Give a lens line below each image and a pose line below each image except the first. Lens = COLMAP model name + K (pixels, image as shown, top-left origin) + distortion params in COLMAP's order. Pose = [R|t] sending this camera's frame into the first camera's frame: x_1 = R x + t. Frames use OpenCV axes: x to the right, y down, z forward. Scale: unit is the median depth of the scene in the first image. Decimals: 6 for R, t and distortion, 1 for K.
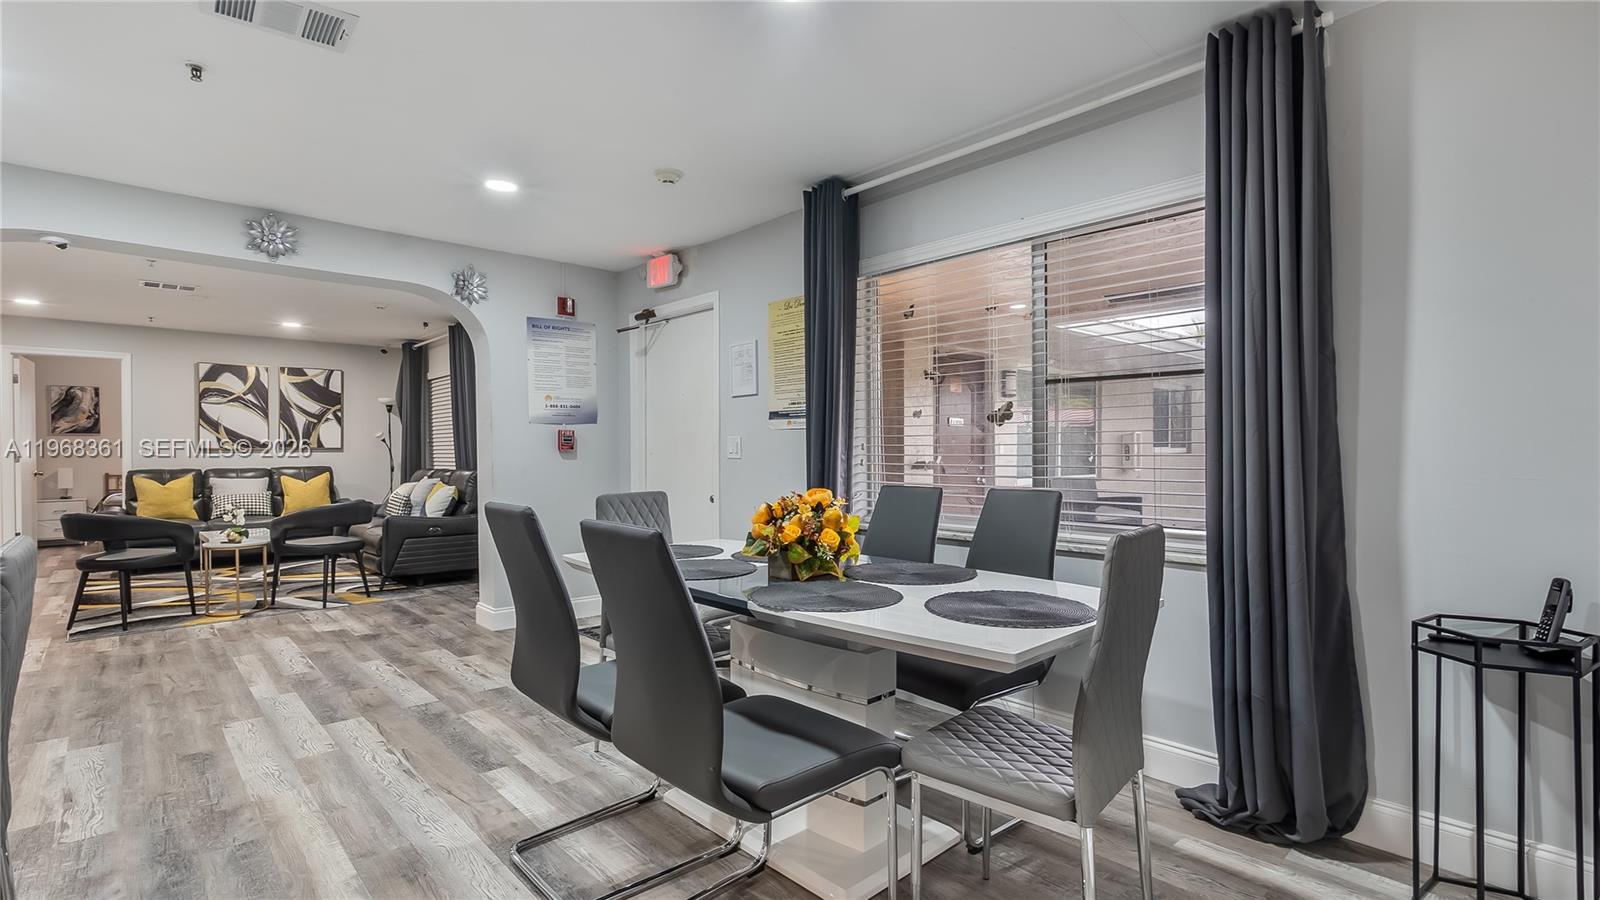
lens RADIAL K [[739.1, 0, 801.0], [0, 739.1, 442.9], [0, 0, 1]] dist [-0.017113, -0.000543]
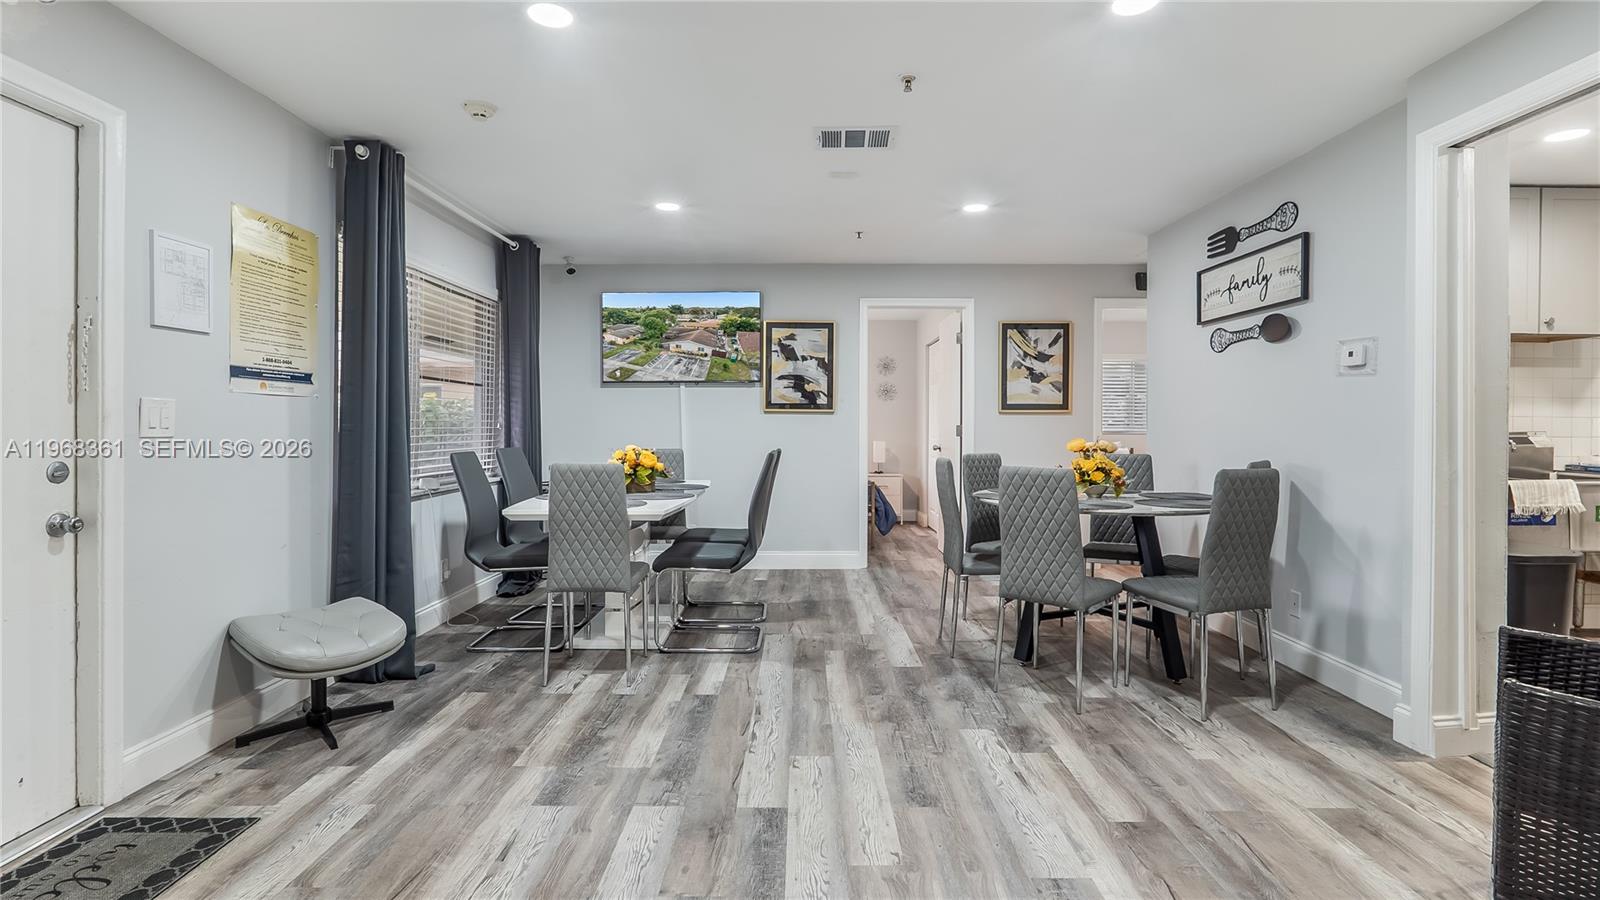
lens RADIAL K [[739.1, 0, 801.0], [0, 739.1, 442.9], [0, 0, 1]] dist [-0.017113, -0.000543]
pose [[-0.727460, -0.018119, 0.685911, -1.317836], [-0.011745, 0.999834, 0.013956, 0.018069], [-0.686050, 0.002096, -0.727551, 1.730288]]
